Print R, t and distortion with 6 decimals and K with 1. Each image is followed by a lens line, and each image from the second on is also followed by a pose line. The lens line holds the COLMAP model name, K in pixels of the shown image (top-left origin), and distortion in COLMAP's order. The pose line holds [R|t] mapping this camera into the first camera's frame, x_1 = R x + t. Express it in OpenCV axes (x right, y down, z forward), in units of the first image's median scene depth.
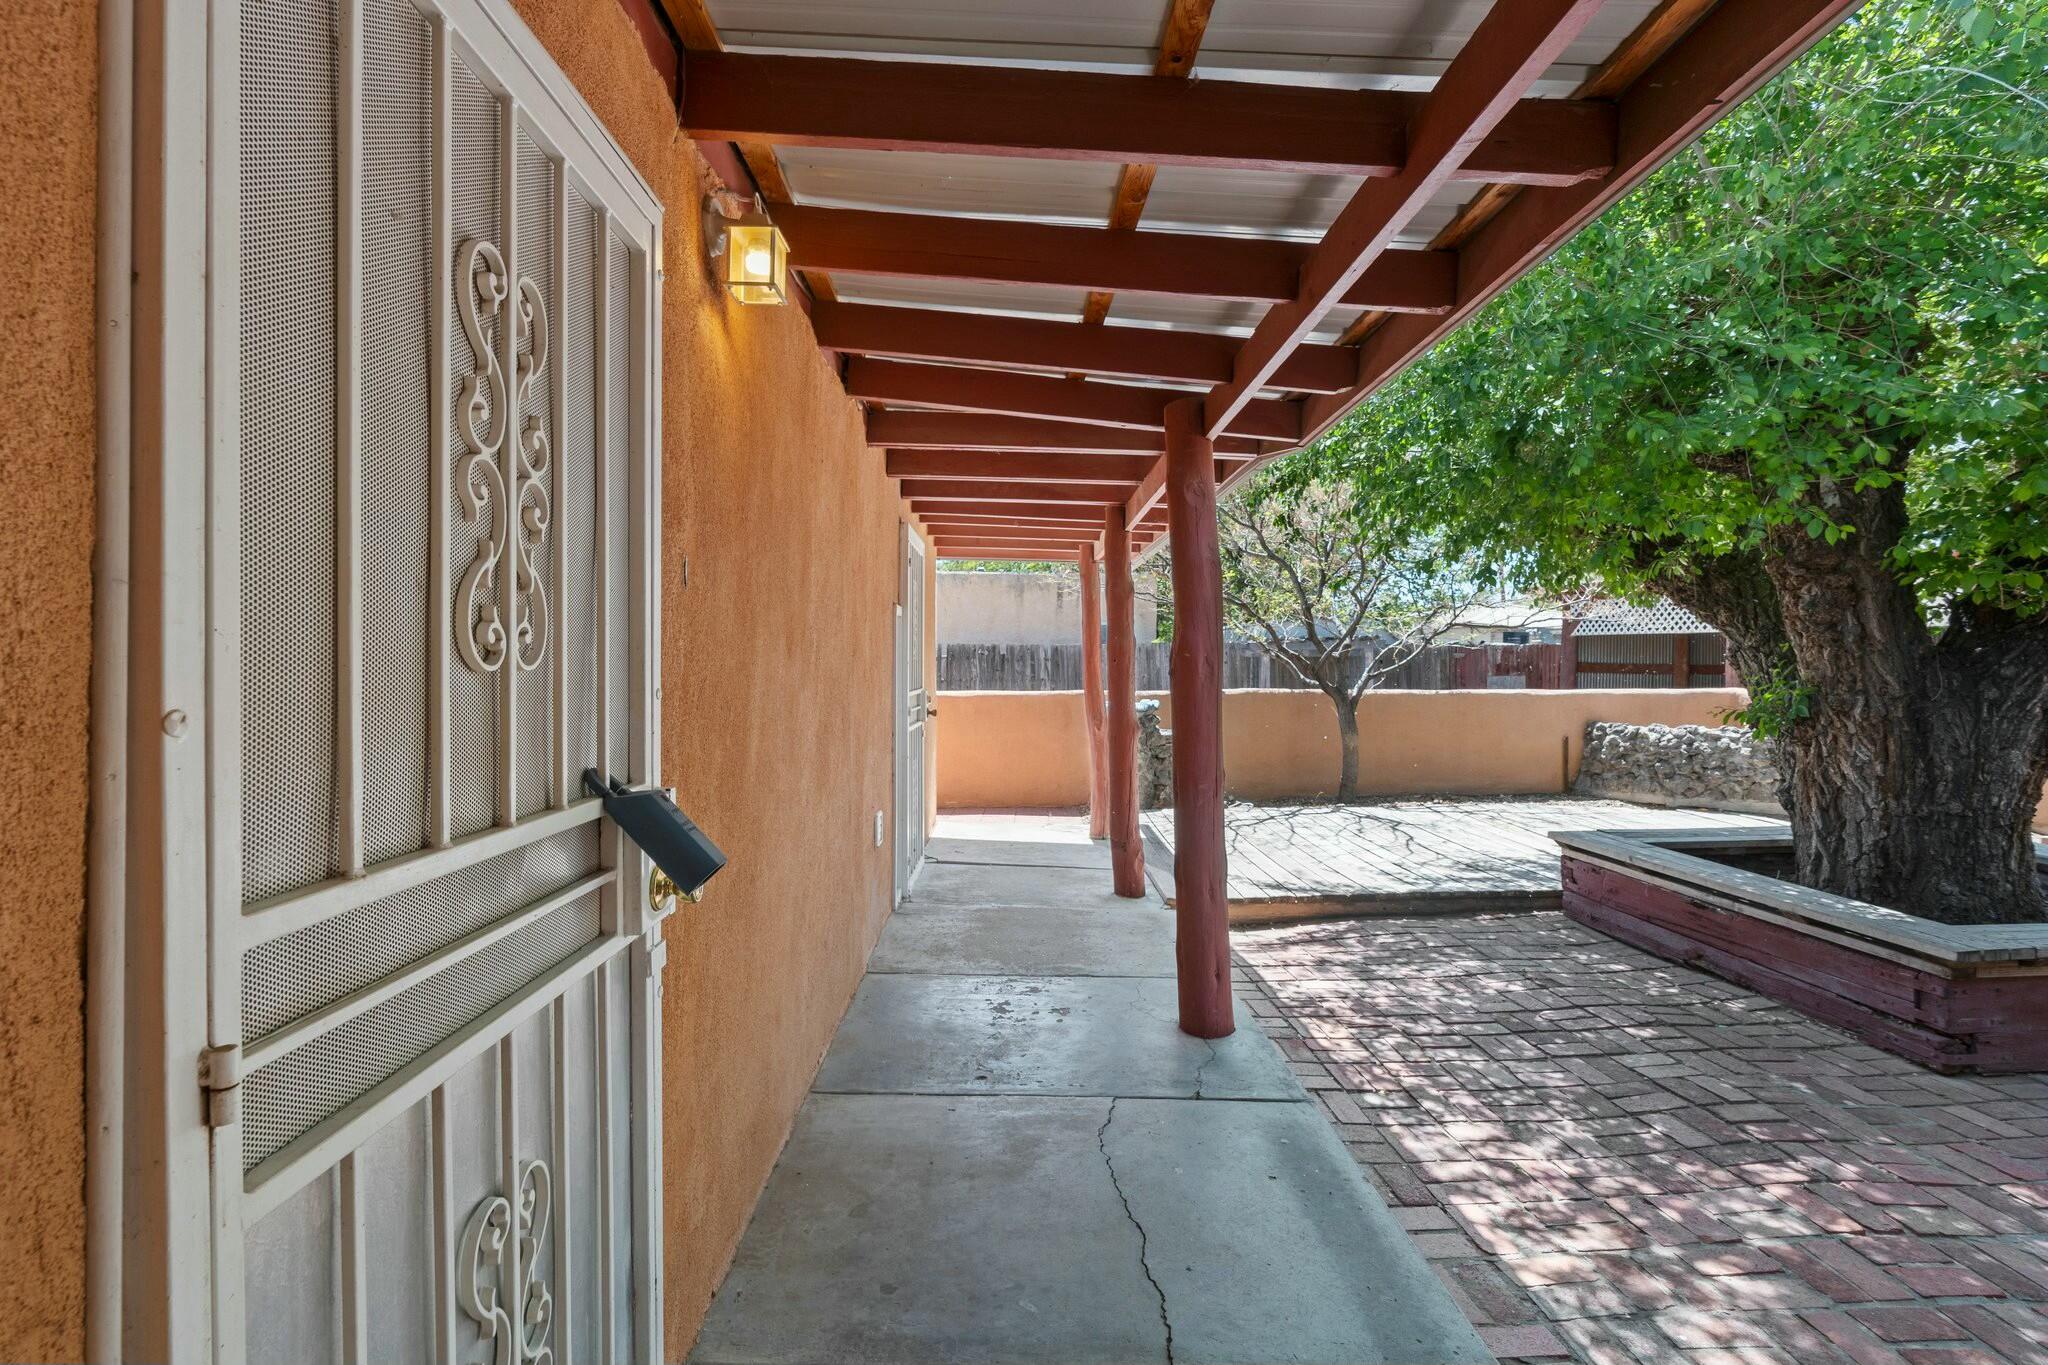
lens RADIAL K [[922.2, 0, 1025.4], [0, 922.2, 667.0], [0, 0, 1]] dist [0.001551, 0.000844]
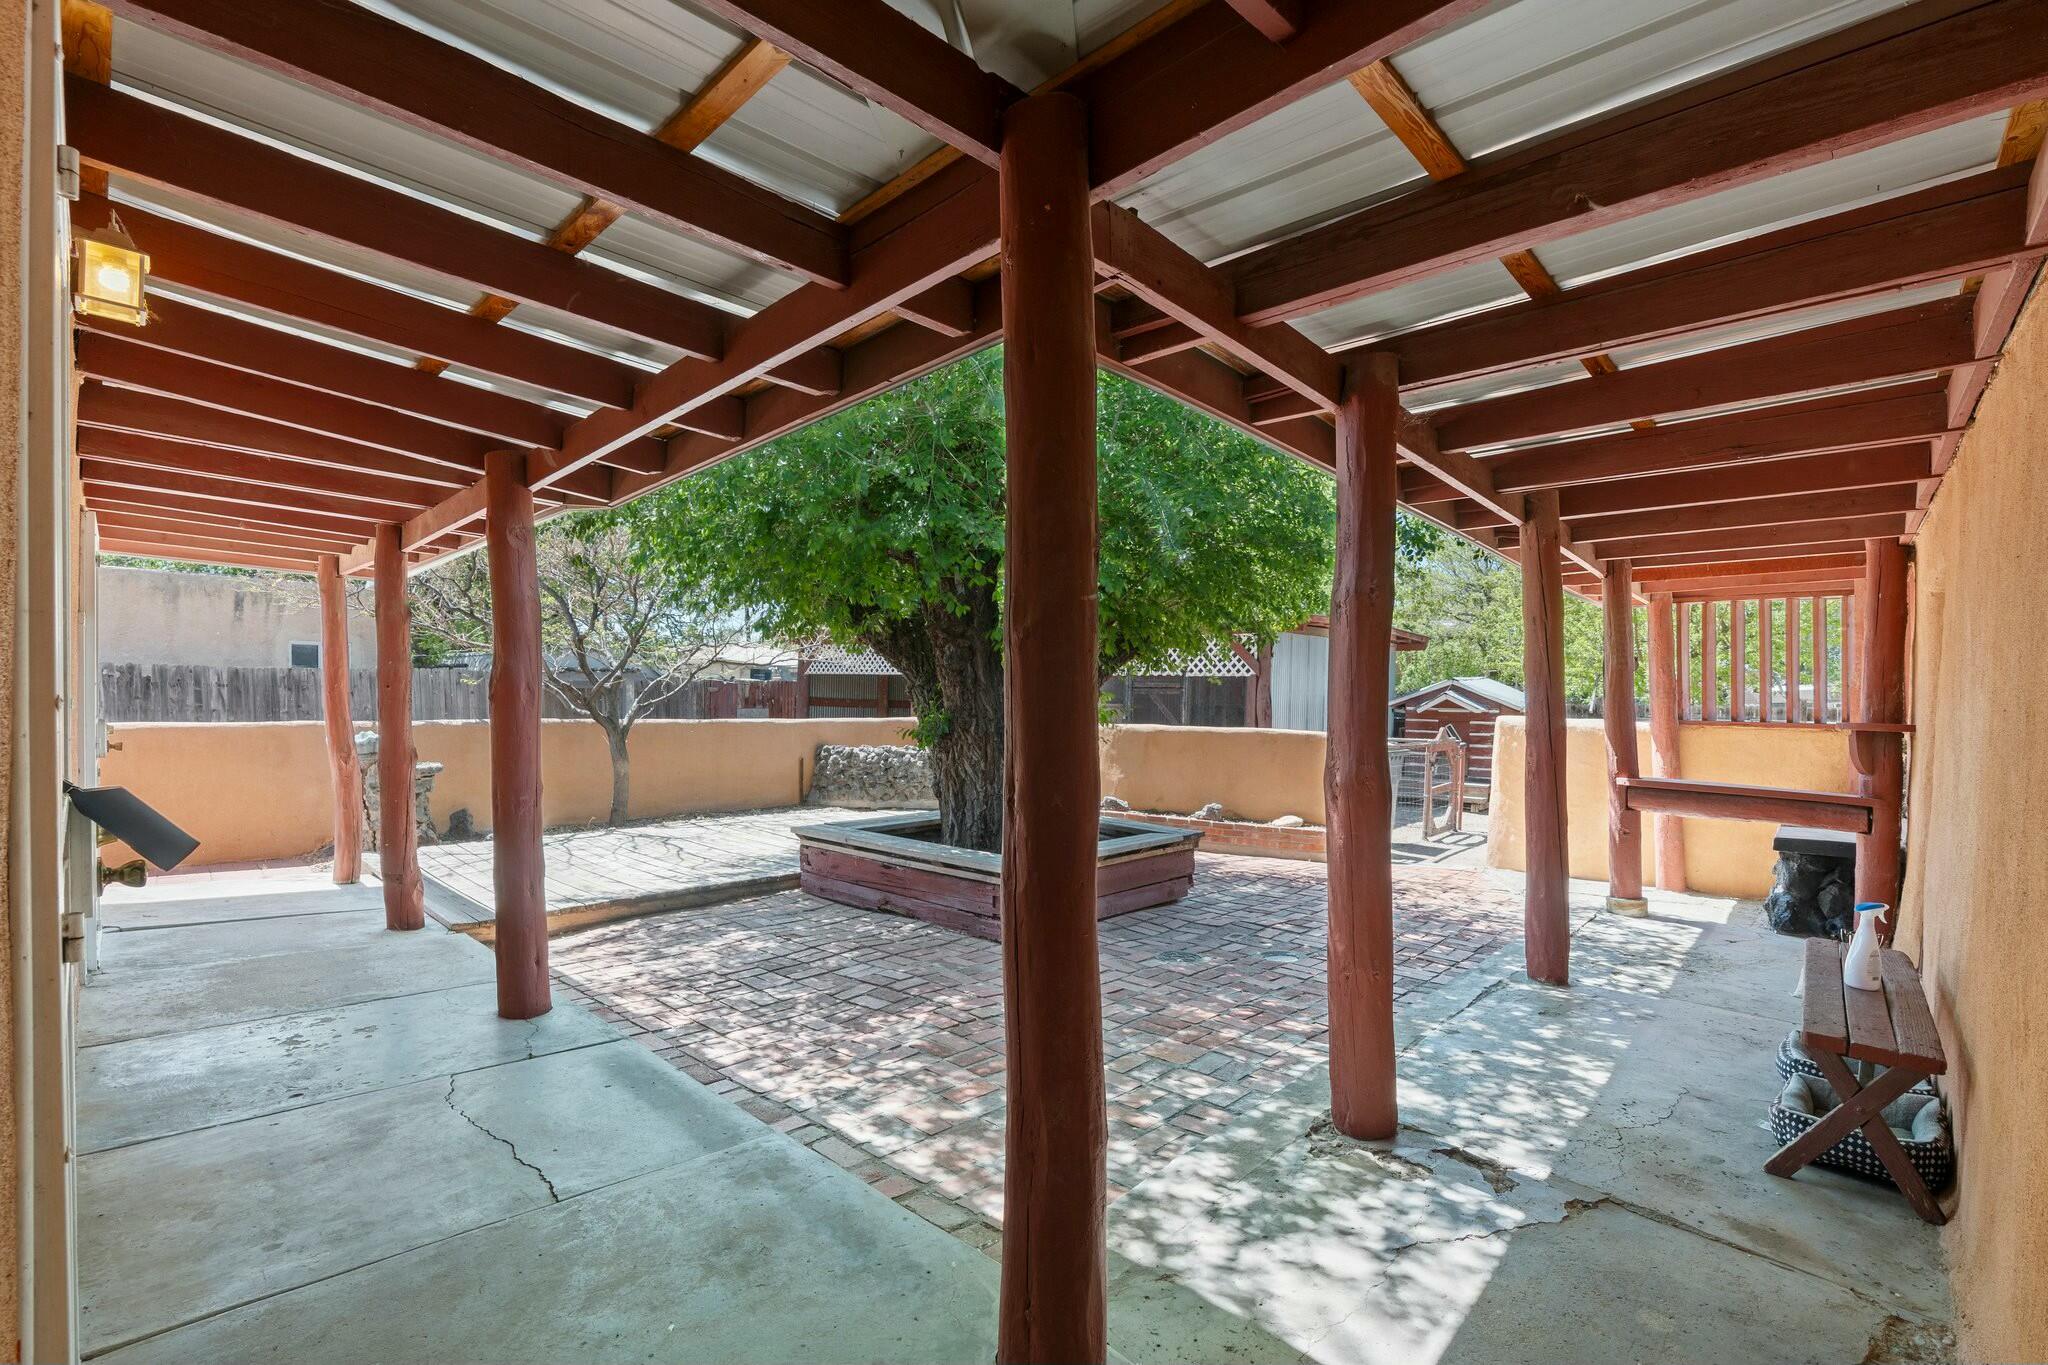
lens RADIAL K [[939.6, 0, 1025.7], [0, 939.6, 708.9], [0, 0, 1]] dist [-0.001750, -0.000142]
pose [[0.719821, 0.002923, 0.694153, -0.104095], [-0.008868, 0.999948, 0.004985, 0.005746], [-0.694103, -0.009744, 0.719810, -0.160807]]
